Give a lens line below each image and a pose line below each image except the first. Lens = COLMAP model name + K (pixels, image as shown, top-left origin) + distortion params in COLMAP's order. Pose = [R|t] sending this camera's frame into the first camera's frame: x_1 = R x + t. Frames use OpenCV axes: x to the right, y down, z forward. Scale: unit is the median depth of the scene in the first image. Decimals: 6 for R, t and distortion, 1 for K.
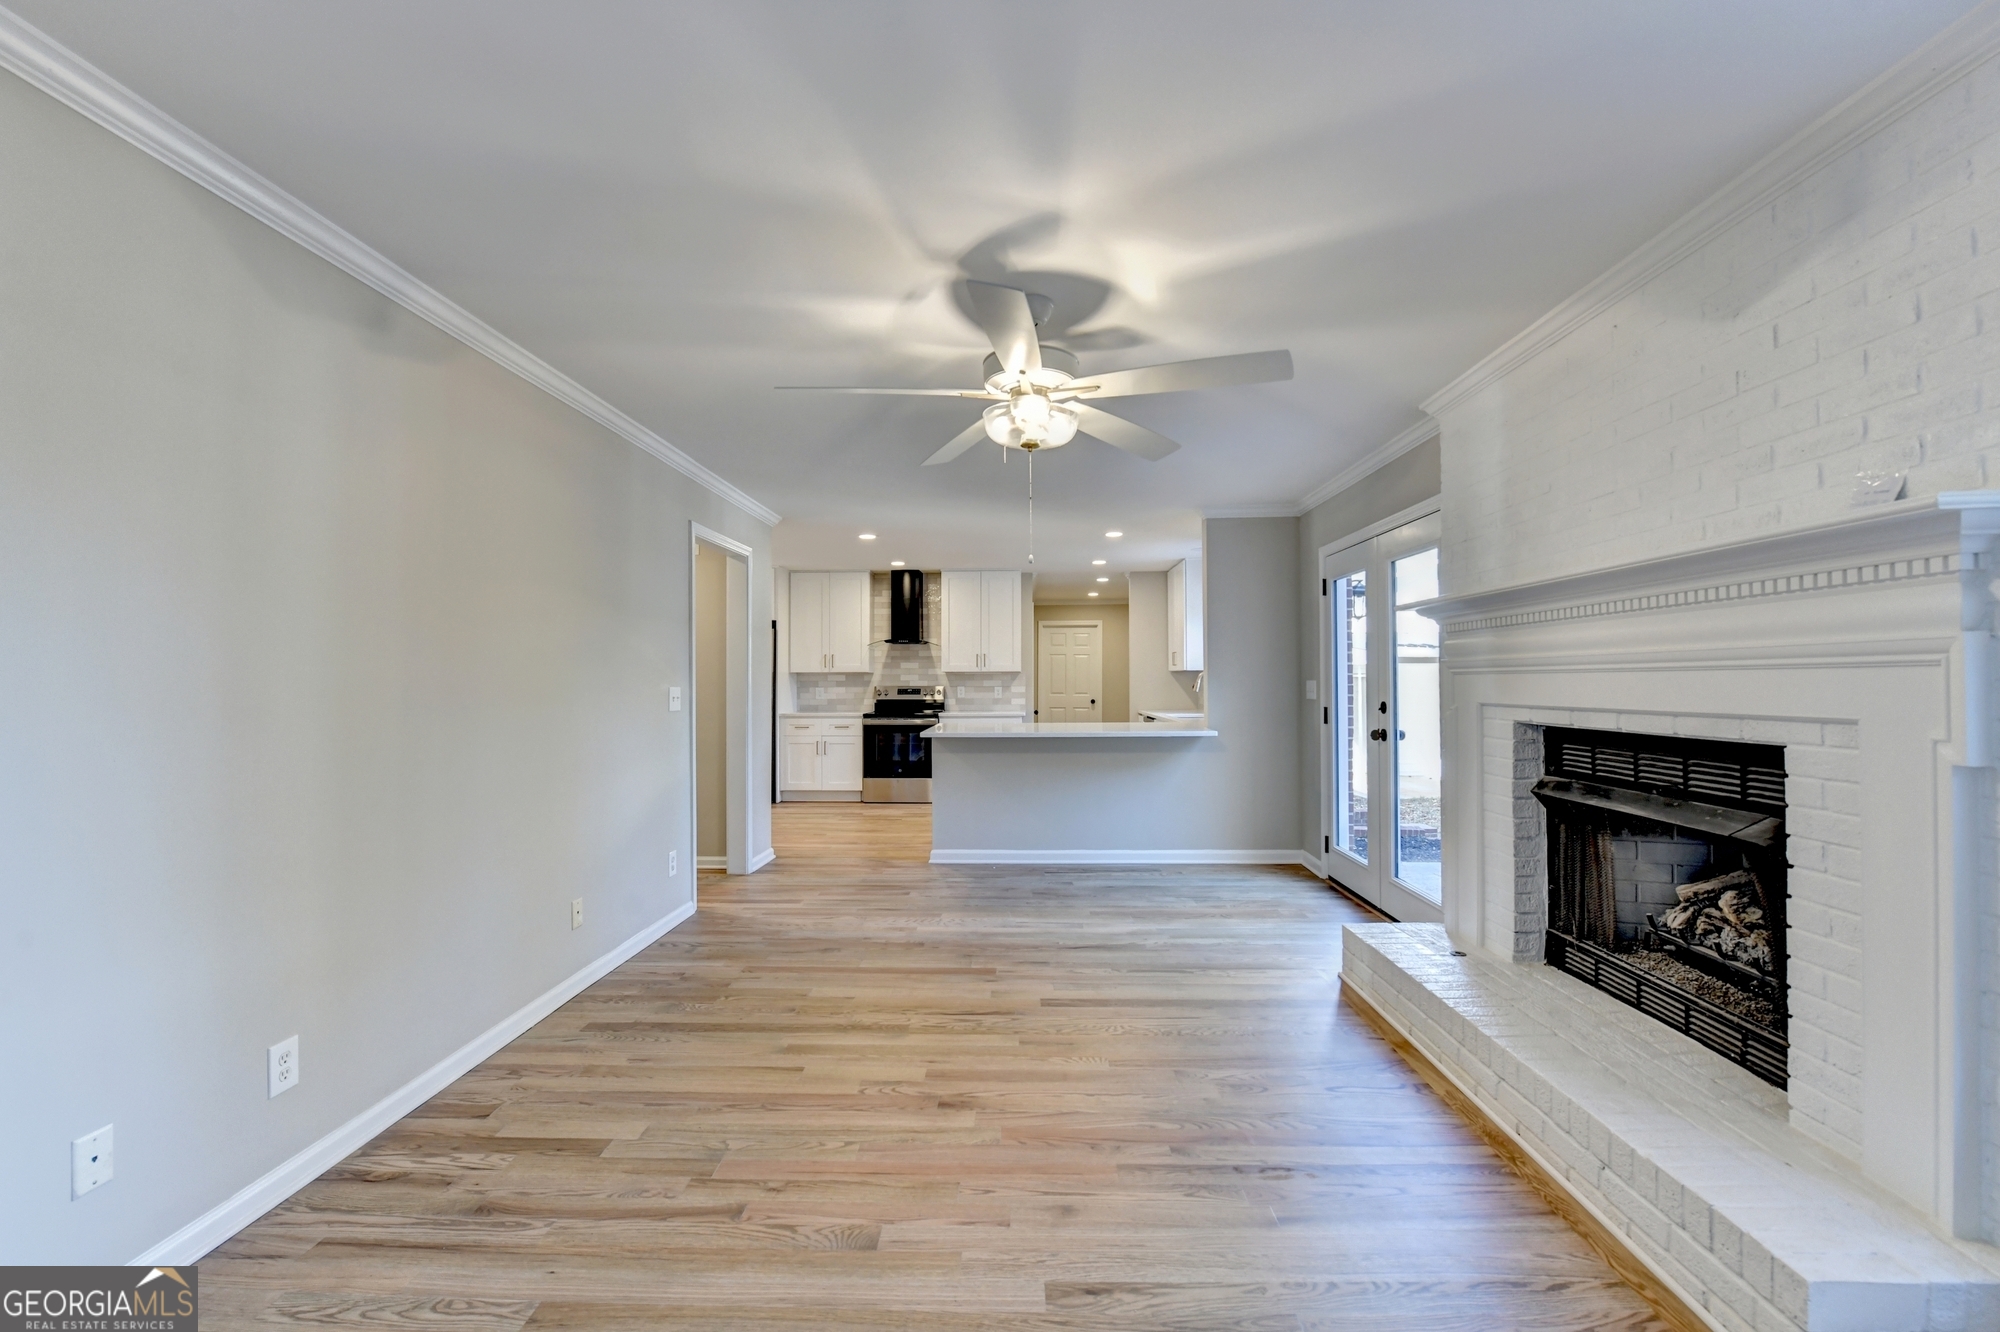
lens RADIAL K [[842.0, 0, 1056.4], [0, 842.0, 666.7], [0, 0, 1]] dist [-0.000062, -0.000070]
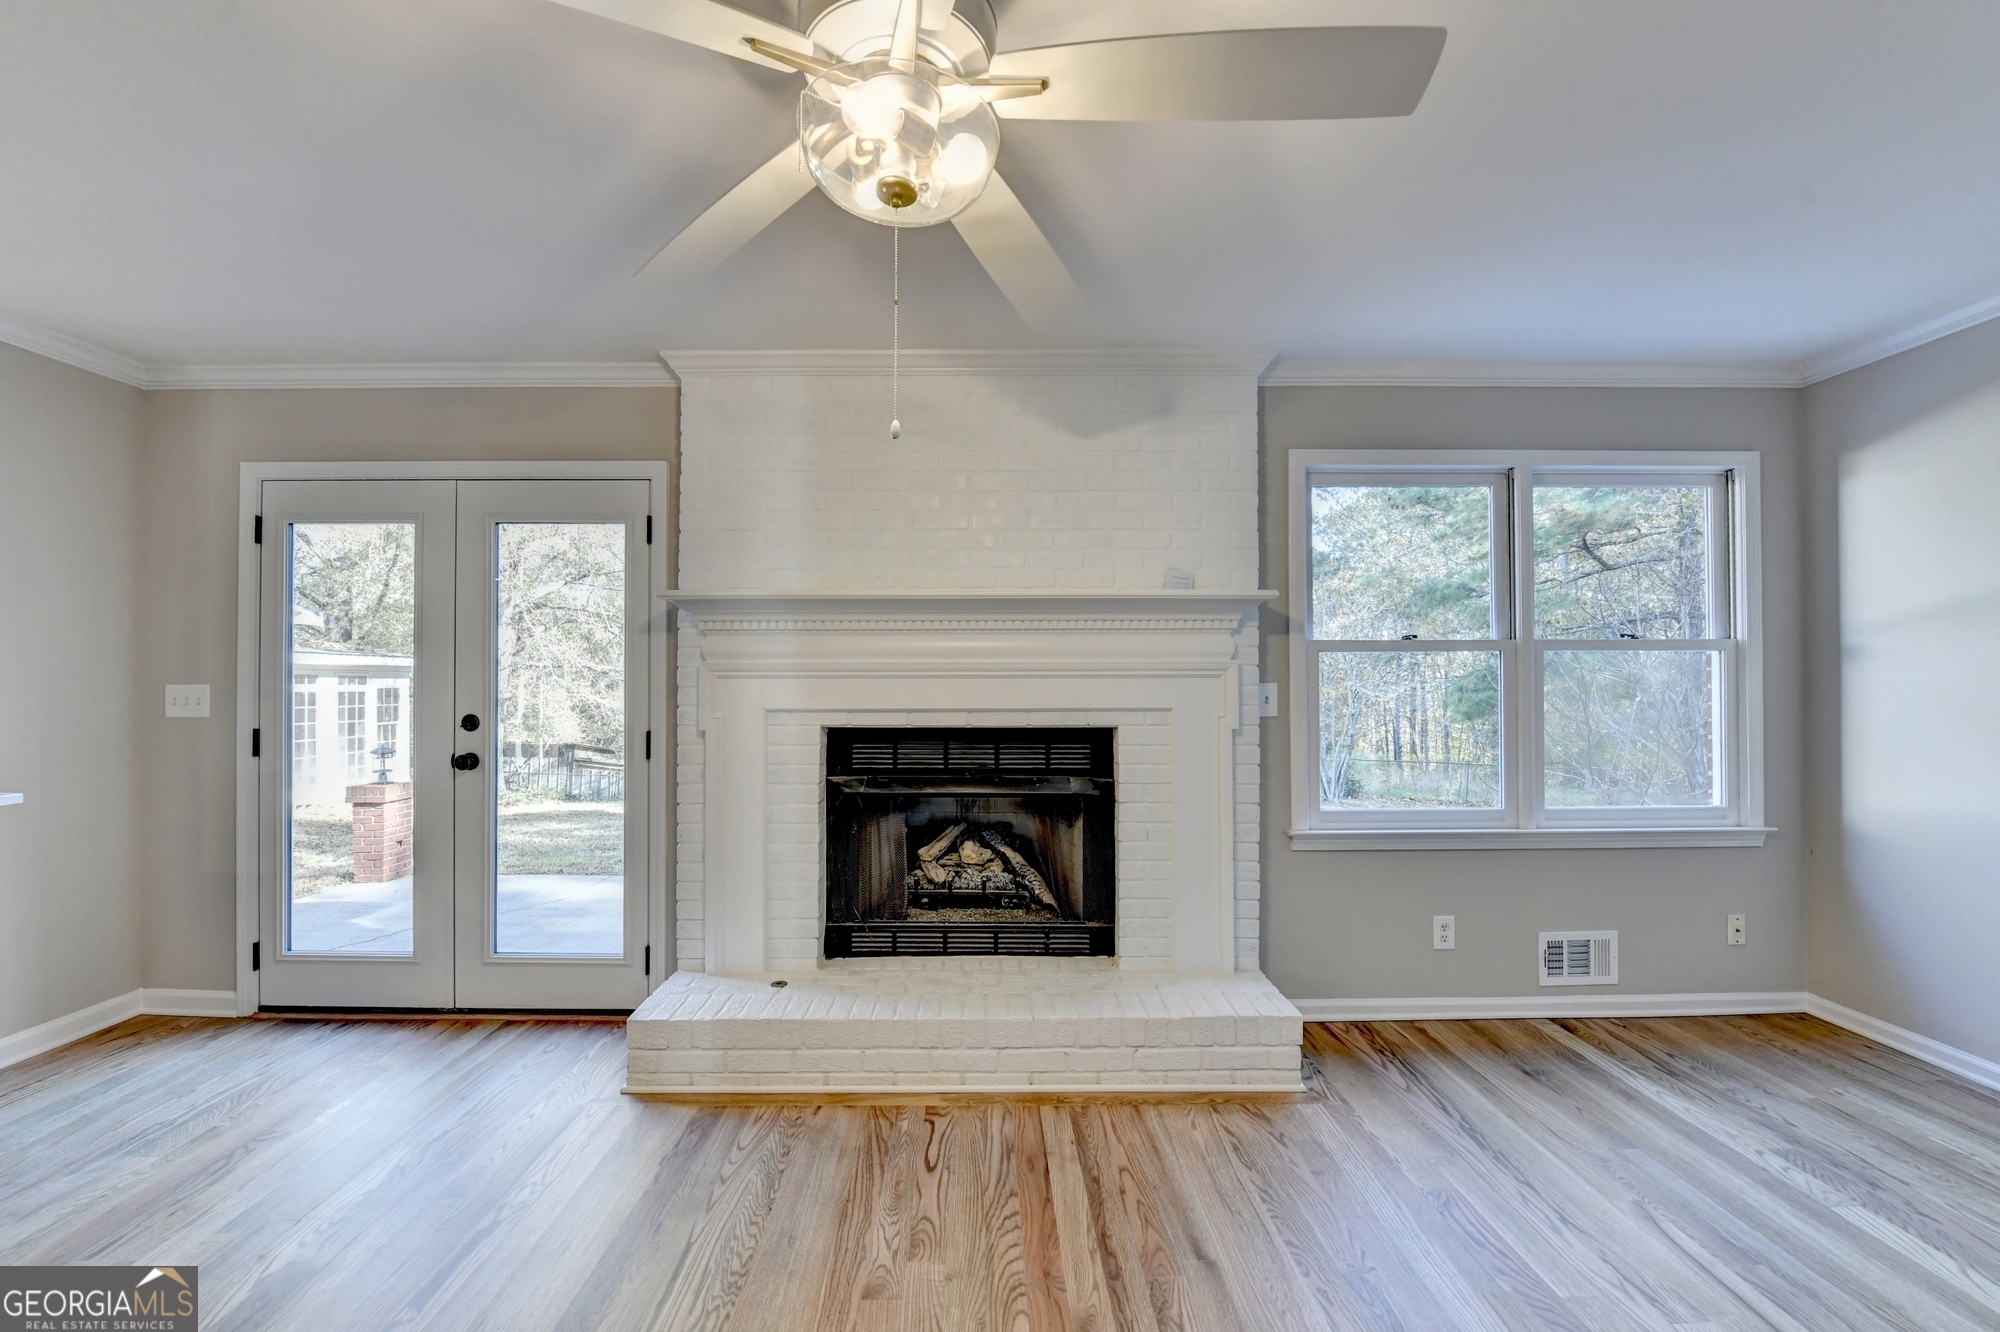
lens RADIAL K [[838.5, 0, 948.4], [0, 838.5, 662.8], [0, 0, 1]] dist [-0.019173, -0.000202]
pose [[0.020923, 0.017686, 0.999625, -0.161055], [-0.016735, 0.999710, -0.017338, 0.001712], [-0.999641, -0.016366, 0.021213, 0.299590]]
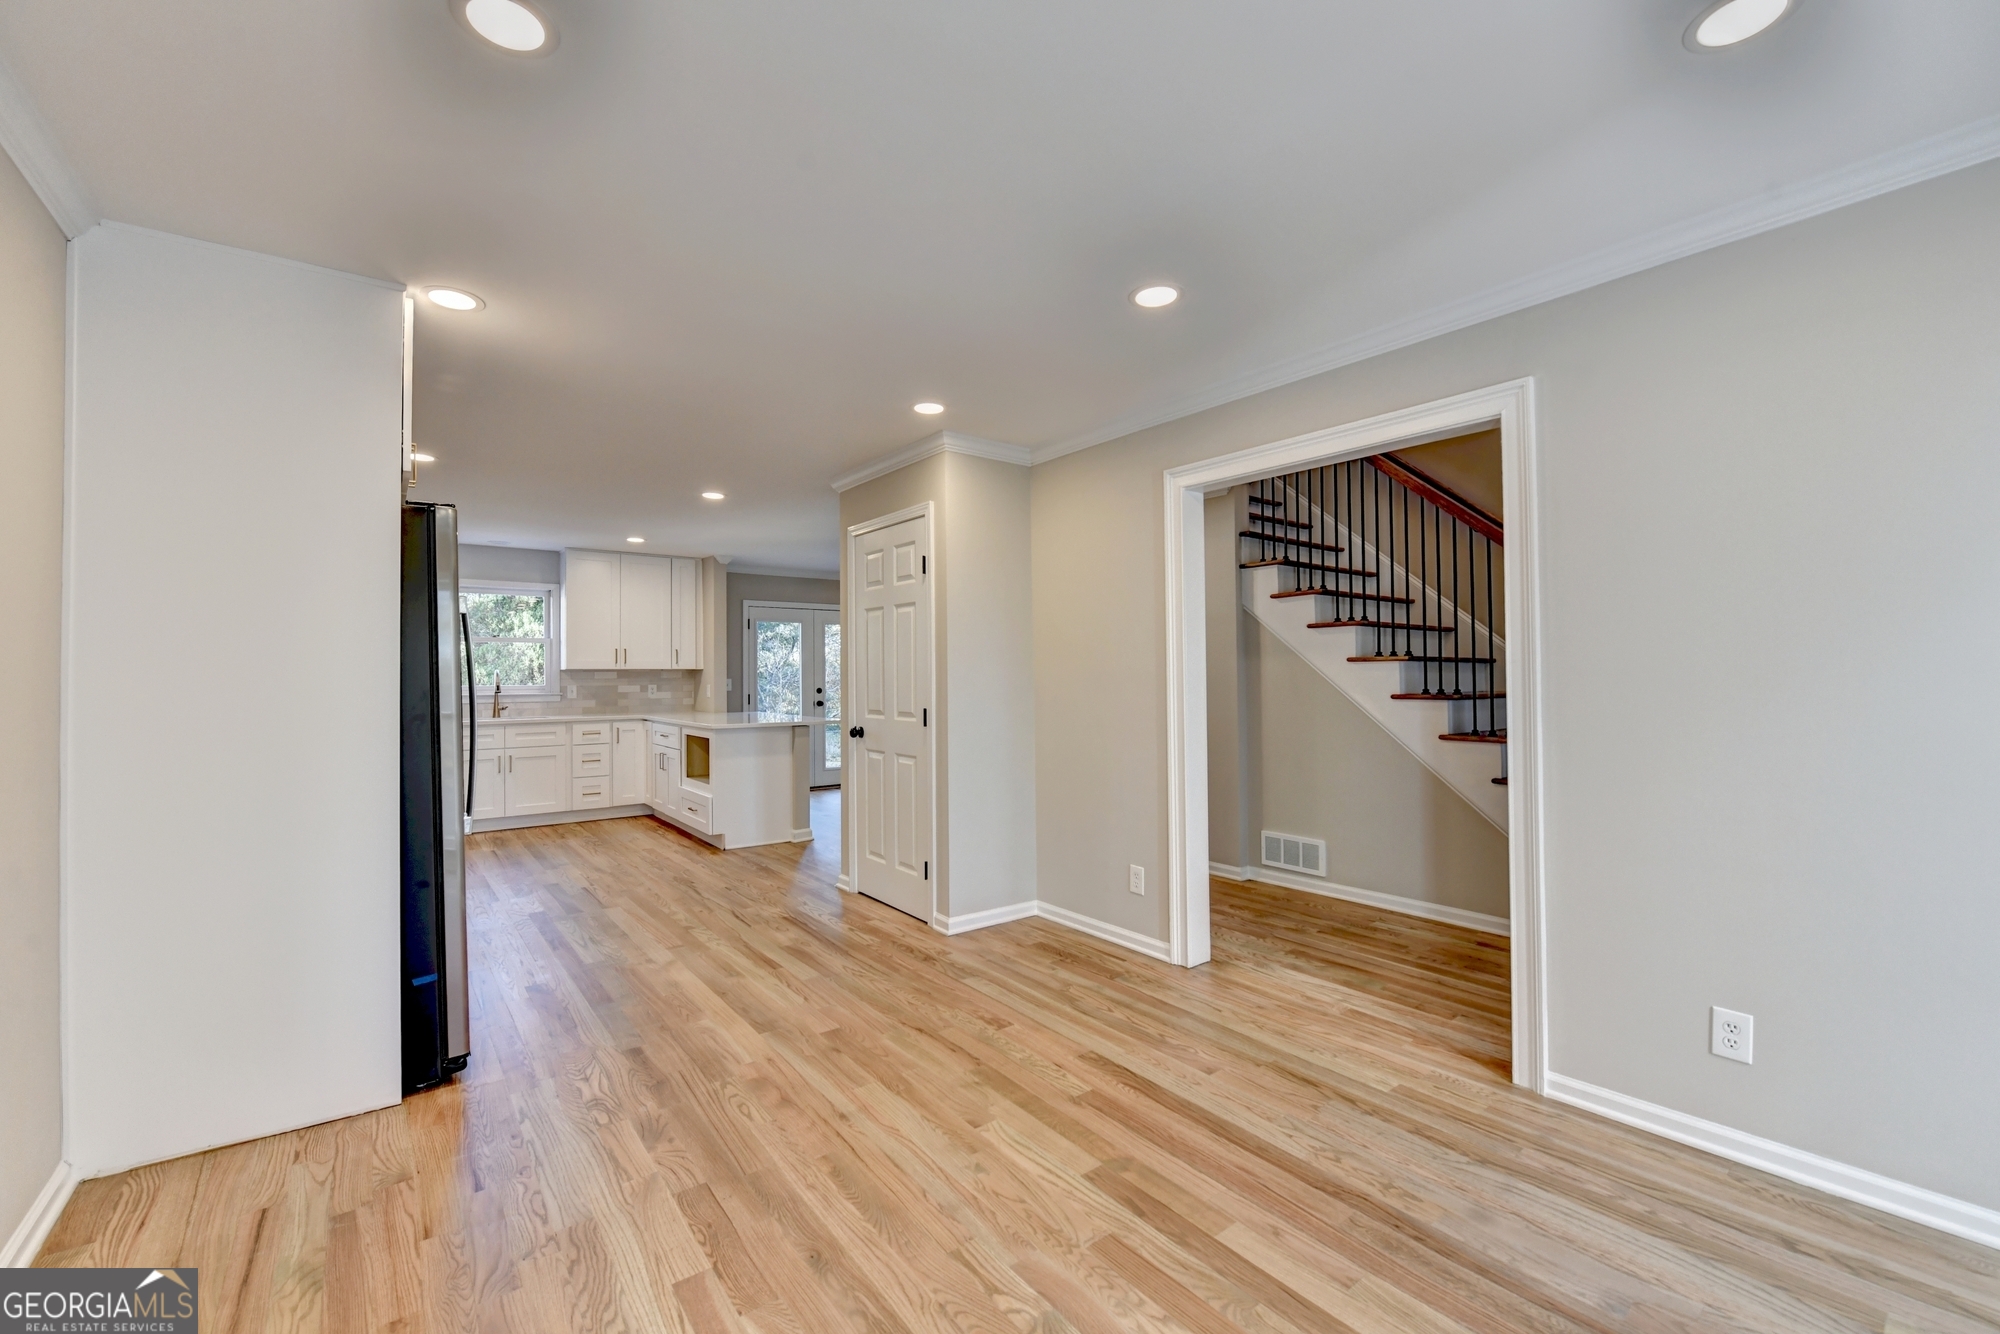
lens RADIAL K [[814.7, 0, 1000.0], [0, 814.7, 667.0], [0, 0, 1]] dist [-0.009860, -0.000042]
pose [[-0.597379, 0.020505, 0.801697, -0.860559], [0.000089, 0.999675, -0.025502, 0.022552], [-0.801959, -0.015163, -0.597187, 1.003687]]
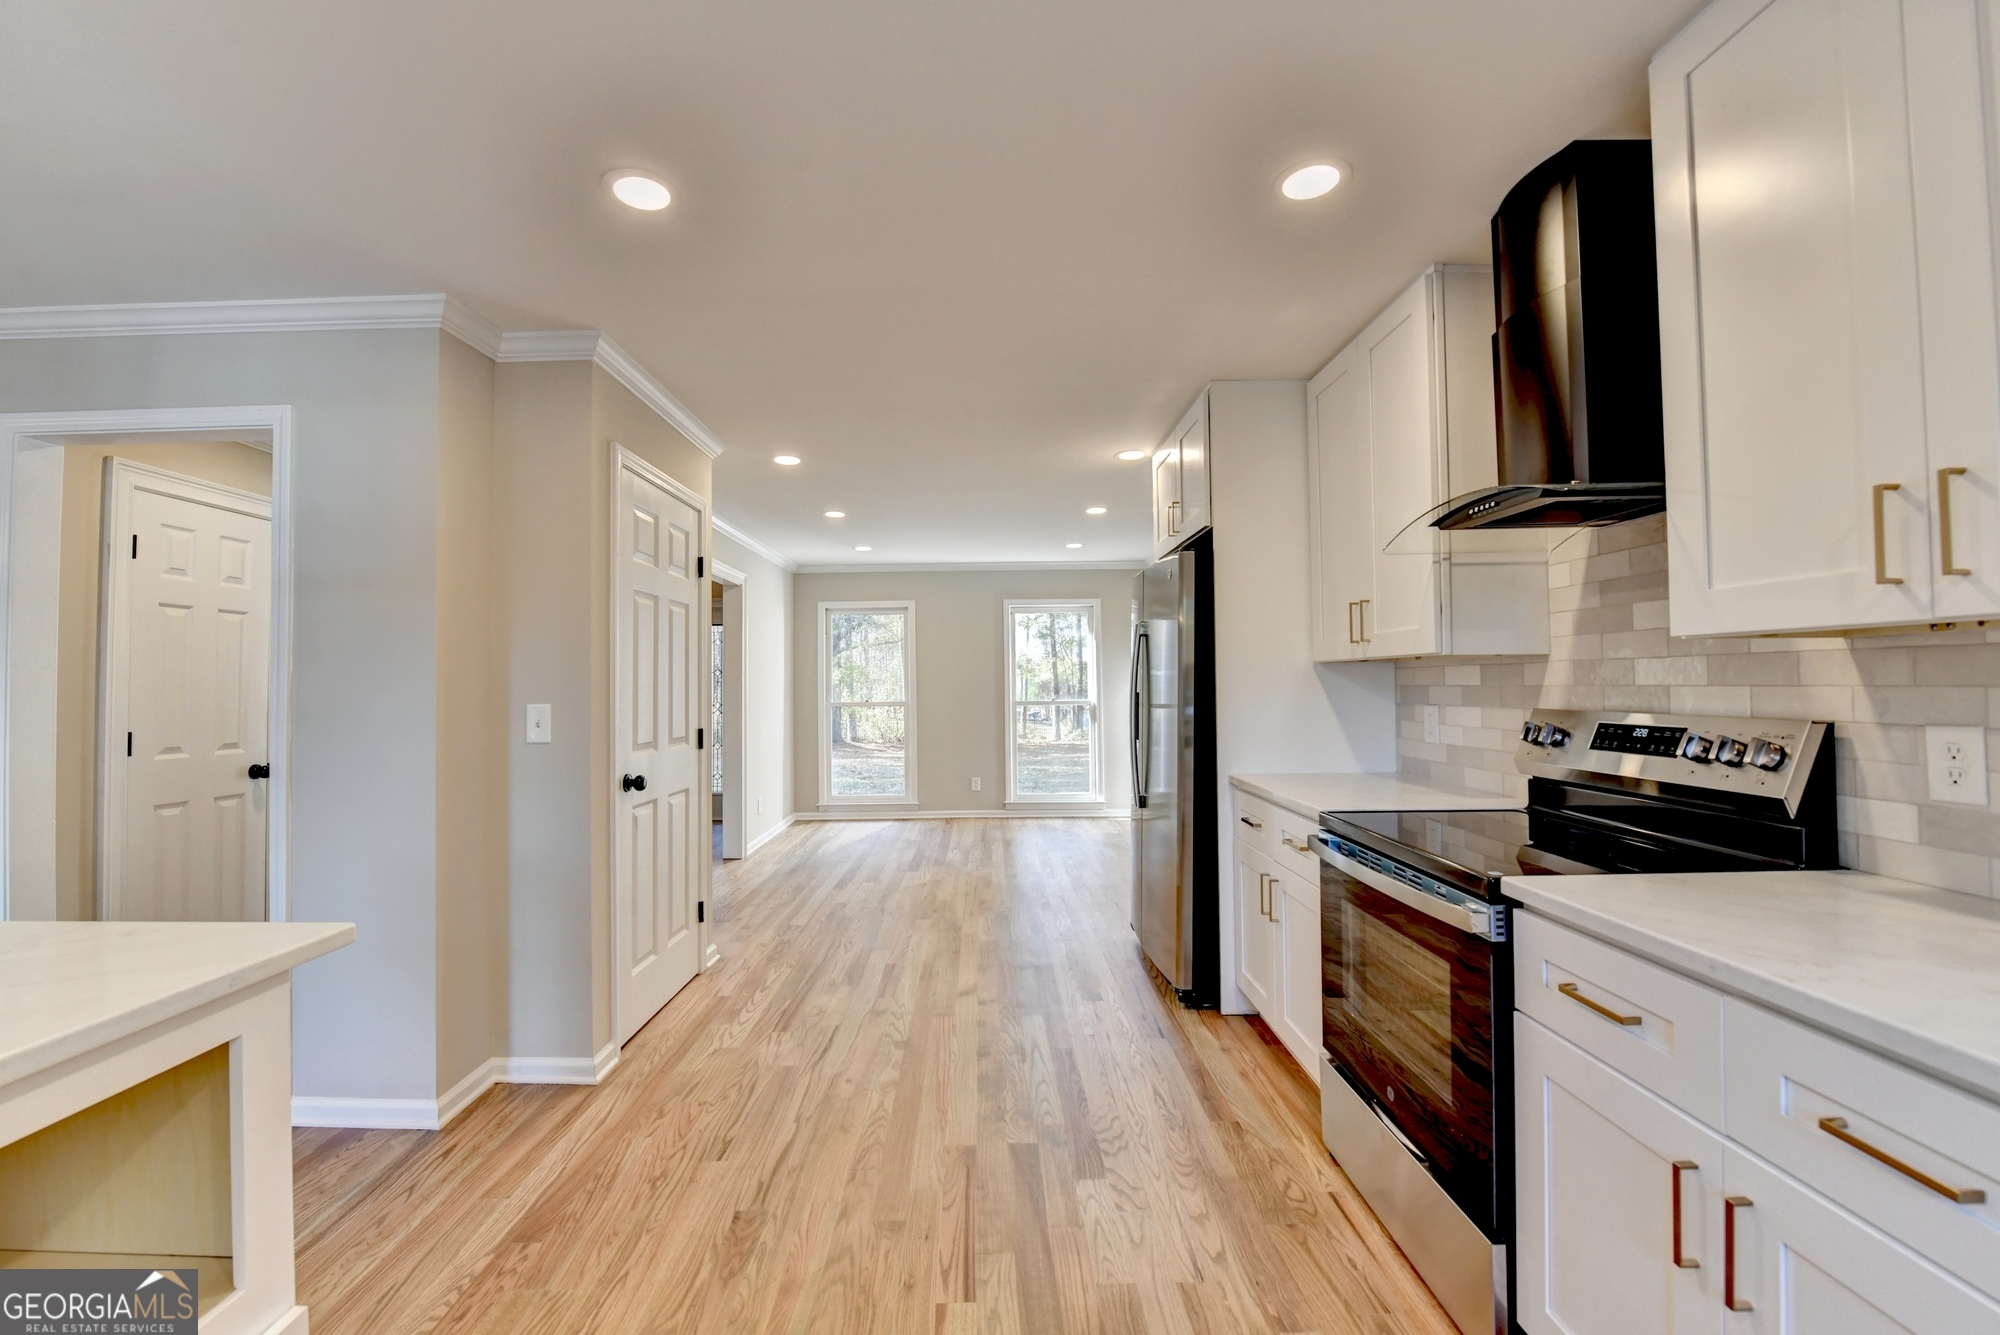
lens RADIAL K [[838.5, 0, 948.4], [0, 838.5, 664.3], [0, 0, 1]] dist [-0.019173, -0.000202]
pose [[-0.051597, -0.019830, -0.998471, 0.043893], [0.021407, 0.999551, -0.020958, 0.012495], [0.998439, -0.022456, -0.051149, 0.896726]]
